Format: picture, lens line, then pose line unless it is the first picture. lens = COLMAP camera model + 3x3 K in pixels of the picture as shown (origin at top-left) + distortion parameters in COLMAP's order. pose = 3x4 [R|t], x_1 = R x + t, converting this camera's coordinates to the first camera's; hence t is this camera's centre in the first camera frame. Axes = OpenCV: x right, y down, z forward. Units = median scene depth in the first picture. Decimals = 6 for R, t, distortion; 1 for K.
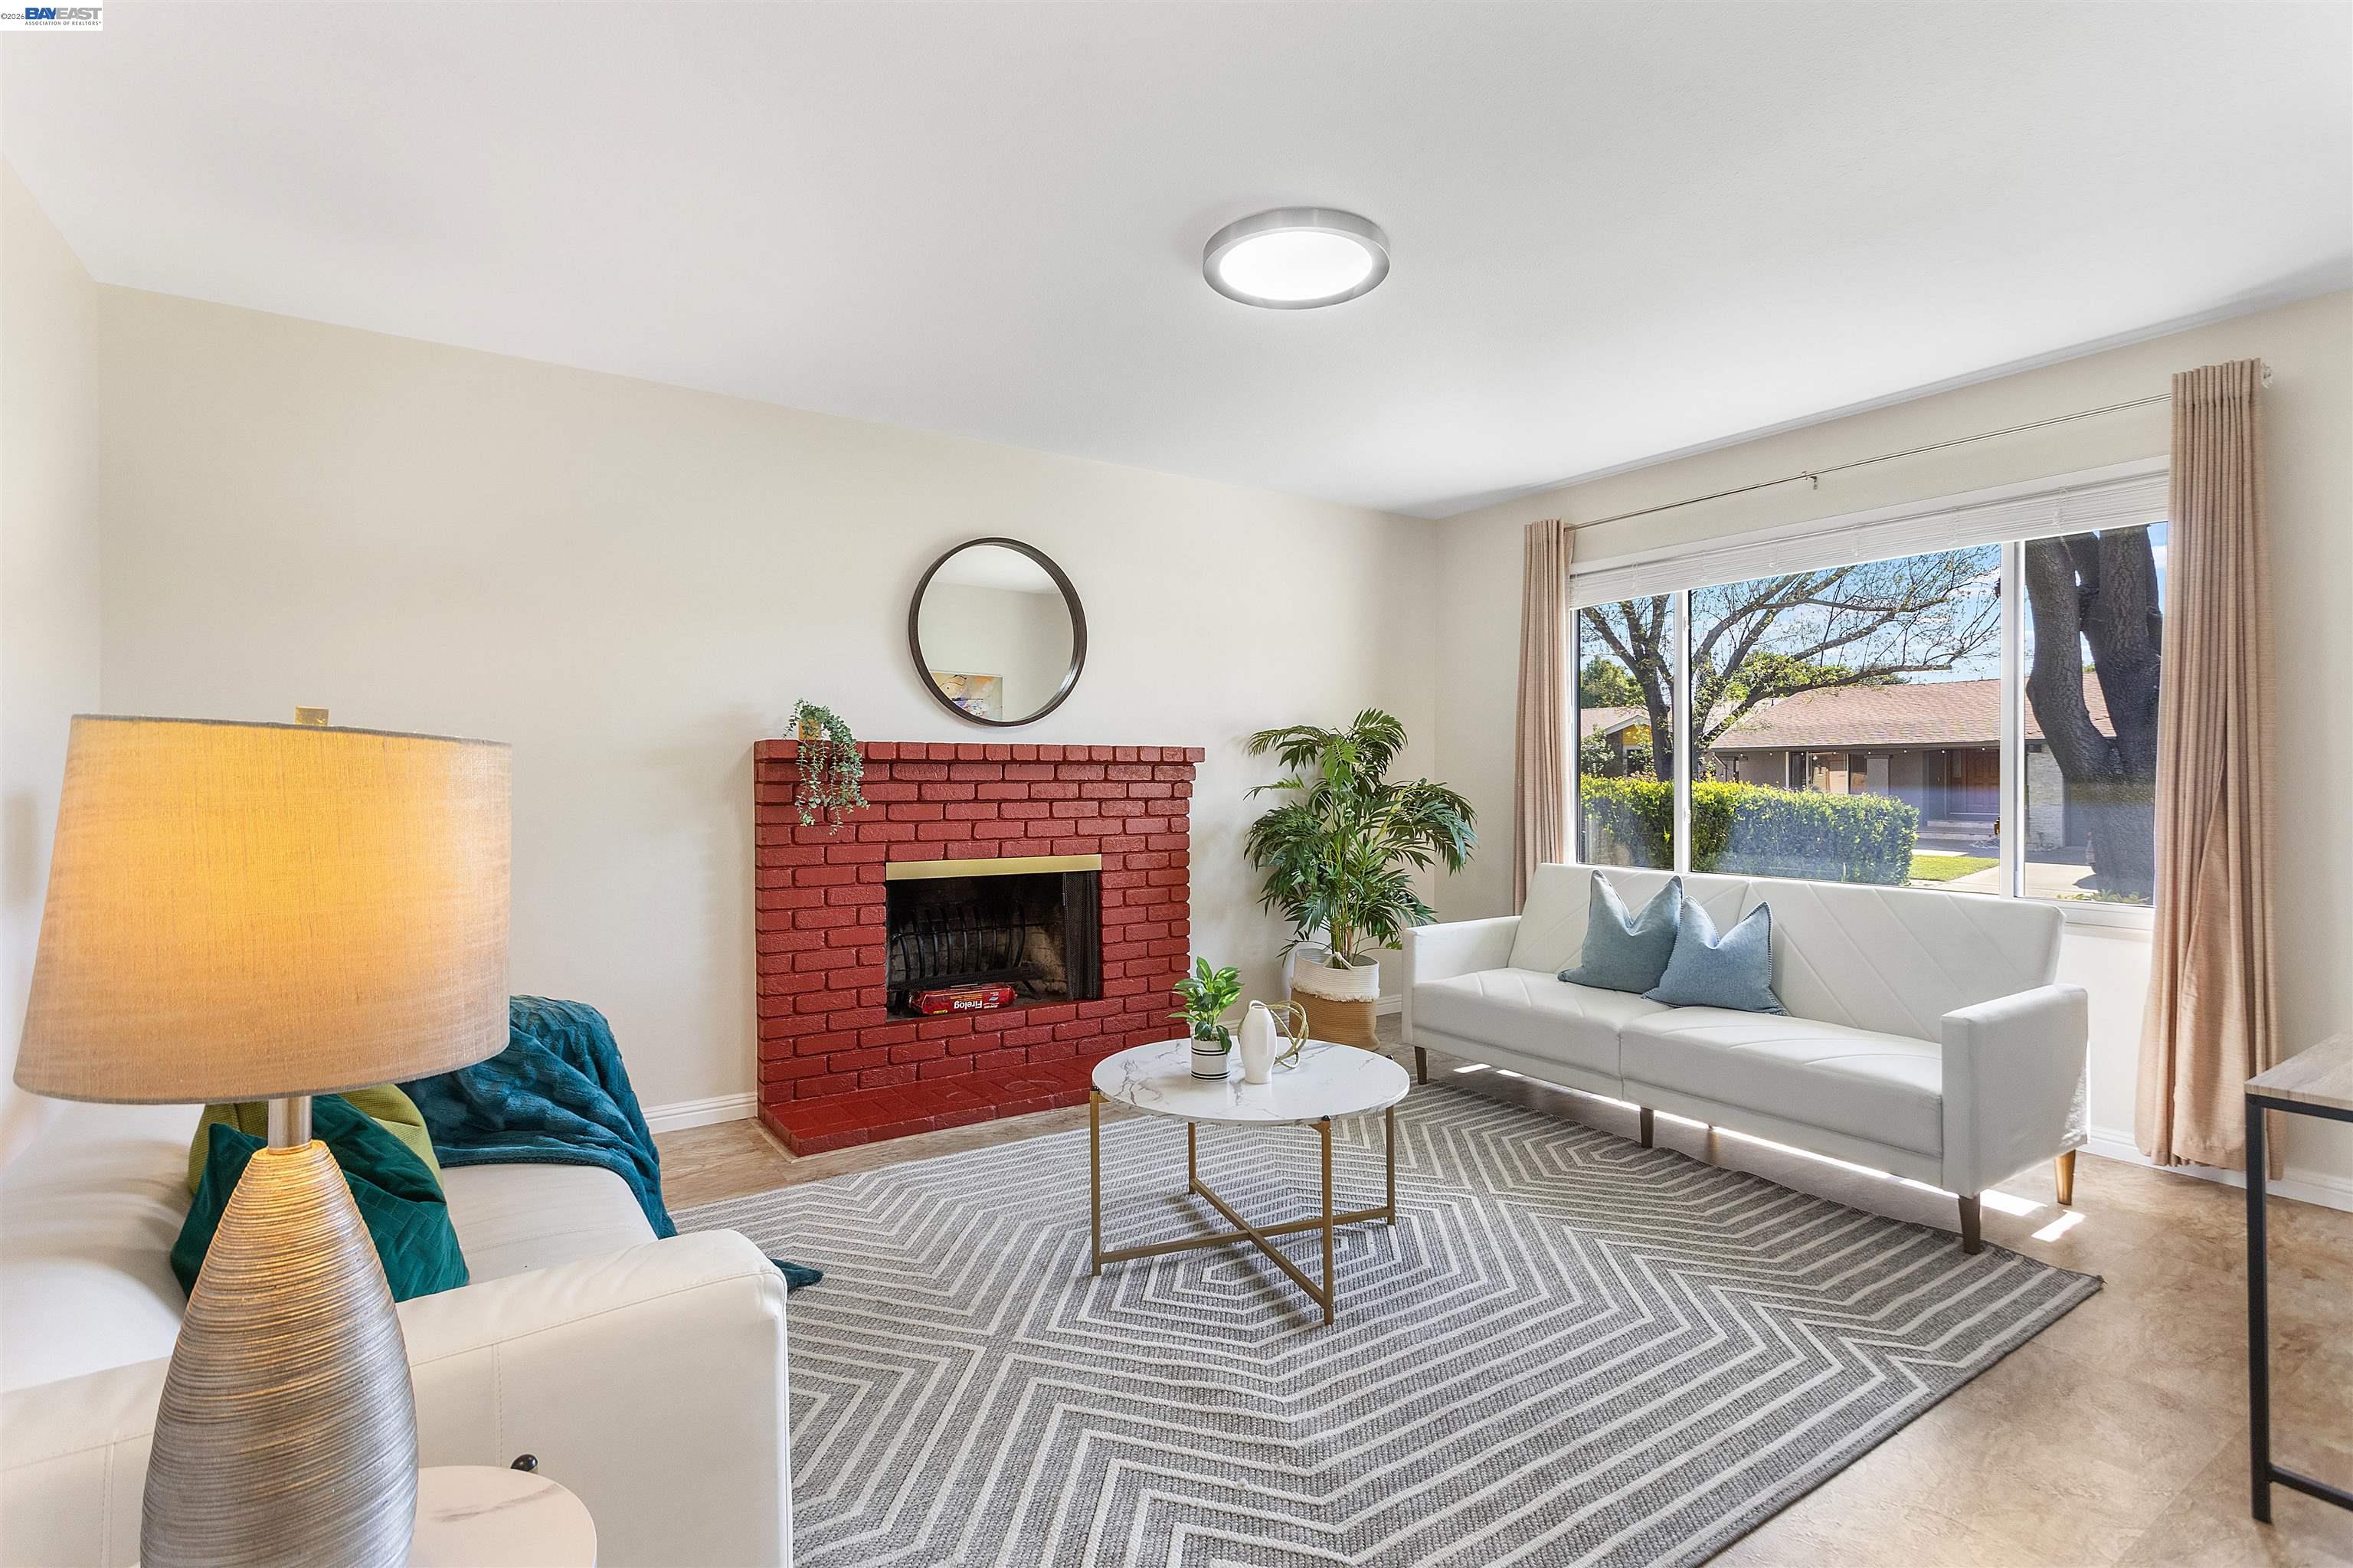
lens RADIAL K [[1127.4, 0, 1184.6], [0, 1127.4, 766.7], [0, 0, 1]] dist [0.001441, 0.001102]
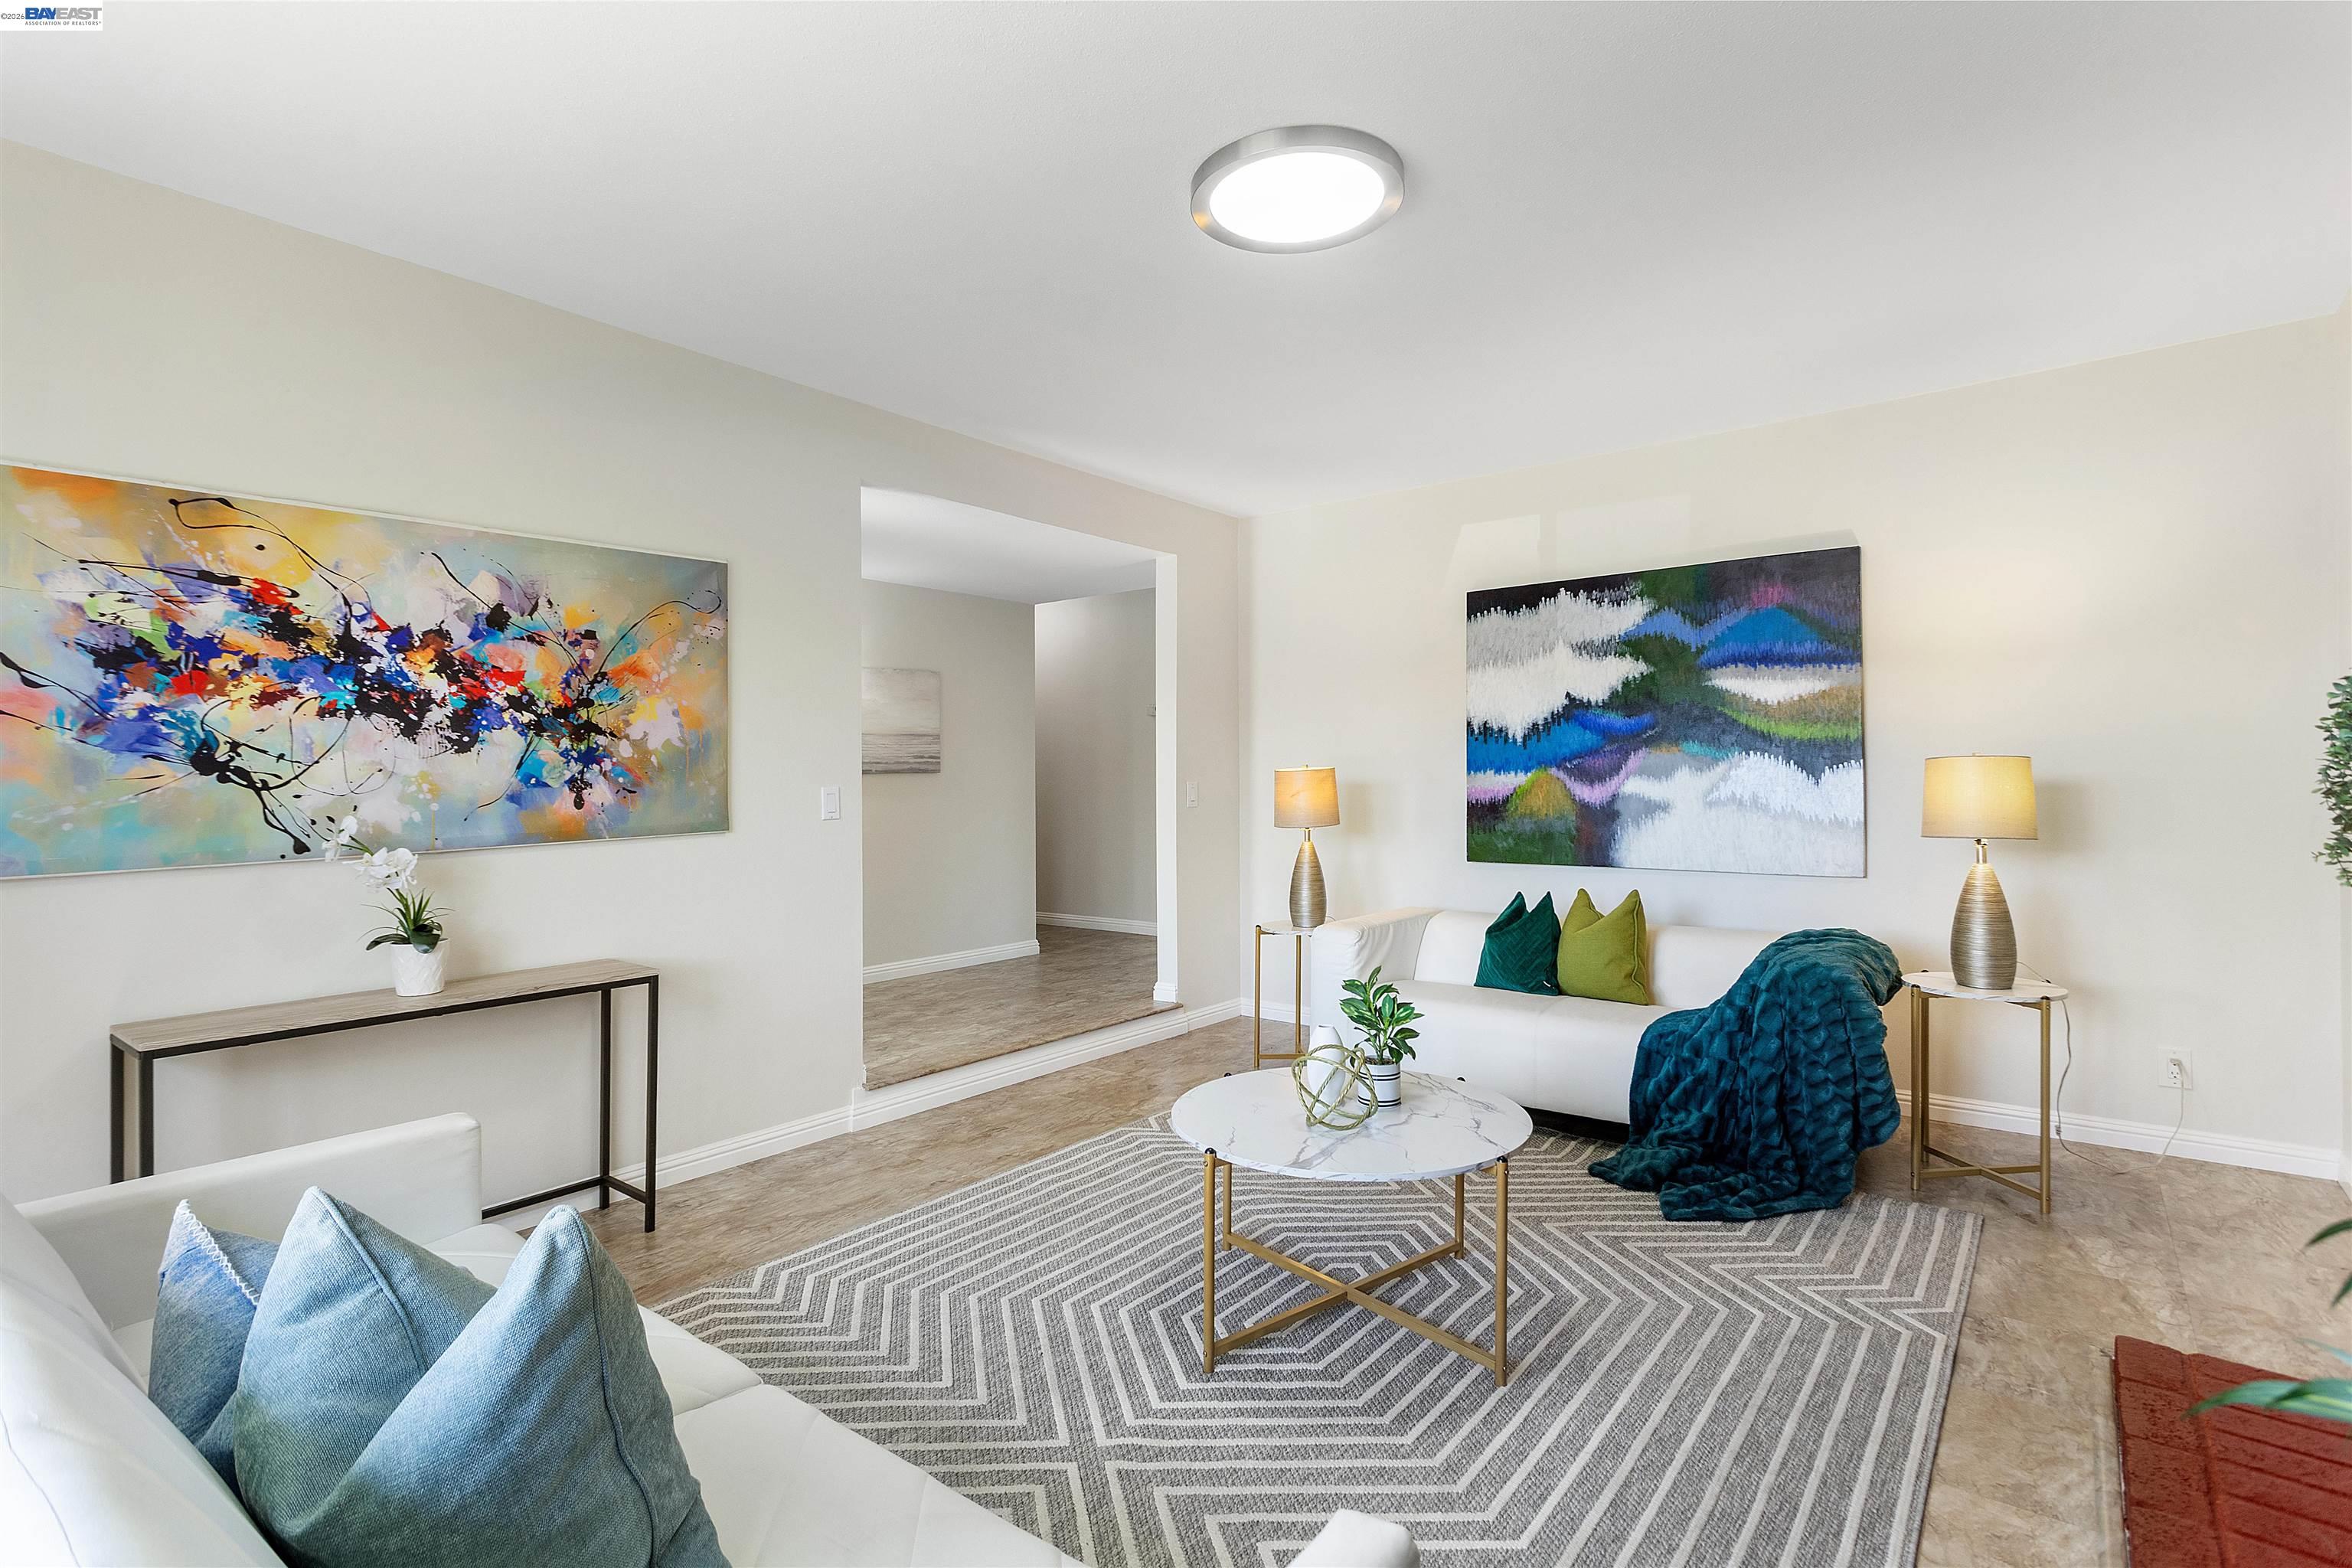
lens RADIAL K [[1126.9, 0, 1171.4], [0, 1126.9, 776.7], [0, 0, 1]] dist [0.001441, 0.001102]
pose [[-0.954663, 0.009833, -0.297525, 0.282904], [0.012158, 0.999908, -0.005966, 0.006767], [0.297439, -0.009313, -0.954695, 1.132203]]
